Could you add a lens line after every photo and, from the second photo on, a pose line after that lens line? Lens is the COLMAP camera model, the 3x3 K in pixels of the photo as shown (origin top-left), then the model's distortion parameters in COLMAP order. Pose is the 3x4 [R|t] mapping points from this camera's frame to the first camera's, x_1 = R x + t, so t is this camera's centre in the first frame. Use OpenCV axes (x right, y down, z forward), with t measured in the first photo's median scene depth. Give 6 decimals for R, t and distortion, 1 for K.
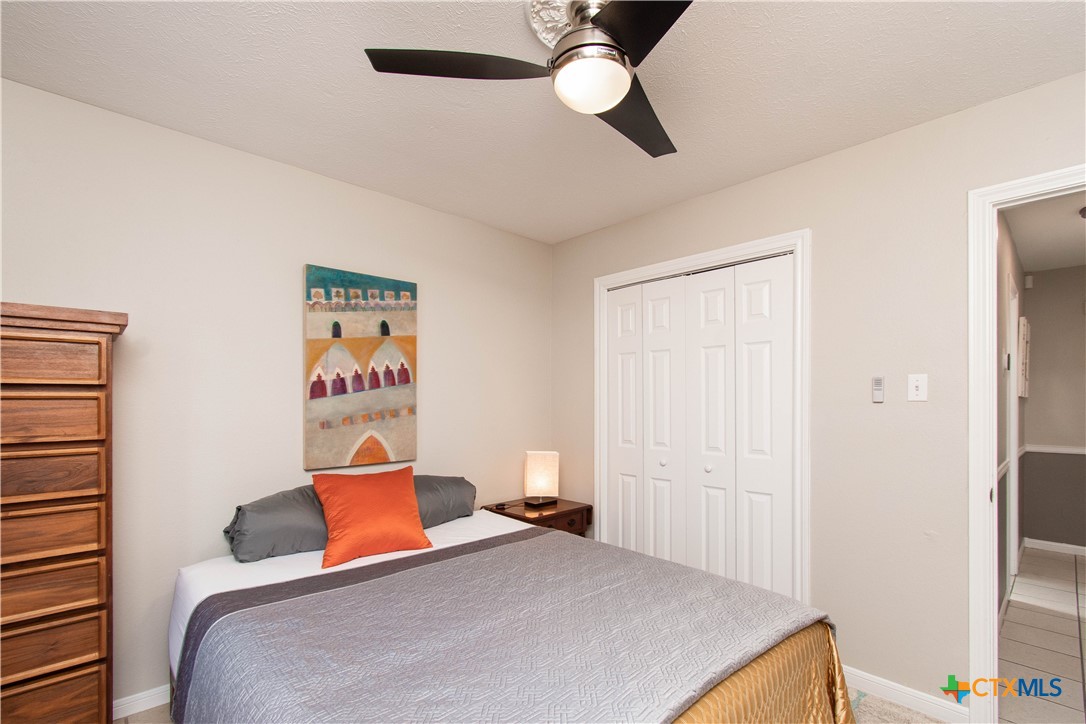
lens RADIAL K [[483.6, 0, 550.6], [0, 483.6, 400.8], [0, 0, 1]] dist [-0.015728, -0.000435]
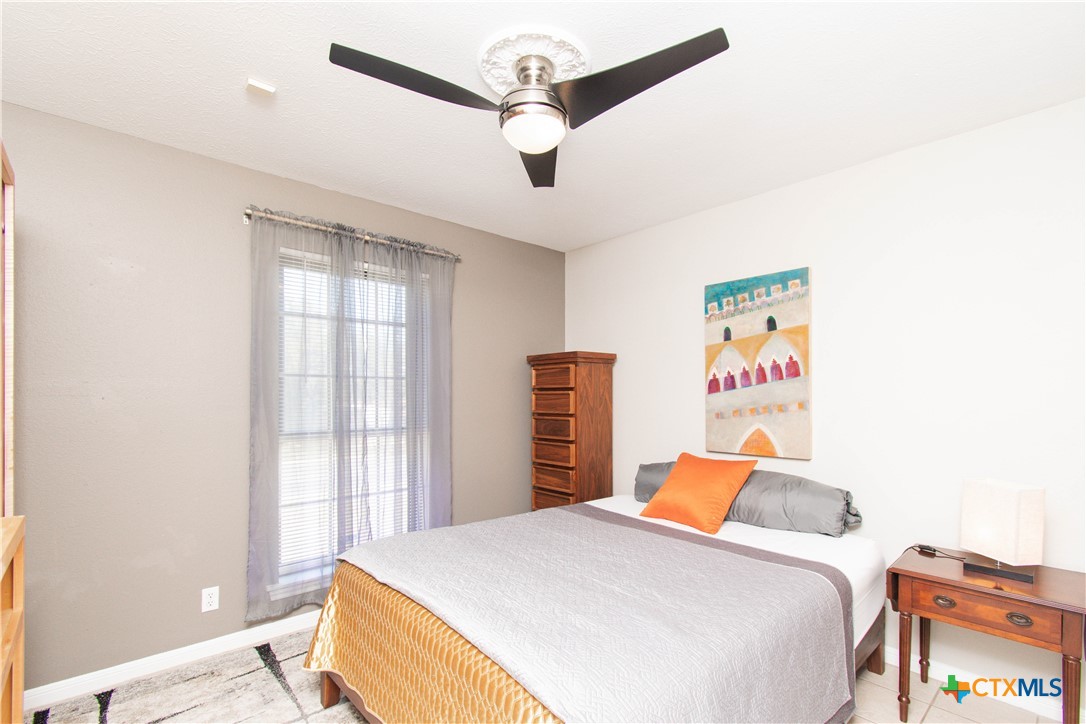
lens RADIAL K [[483.6, 0, 545.3], [0, 483.6, 395.1], [0, 0, 1]] dist [-0.015728, -0.000435]
pose [[-0.020152, -0.004503, -0.999787, 0.696478], [-0.003146, 0.999985, -0.004441, 0.005704], [0.999792, 0.003056, -0.020166, 0.566192]]
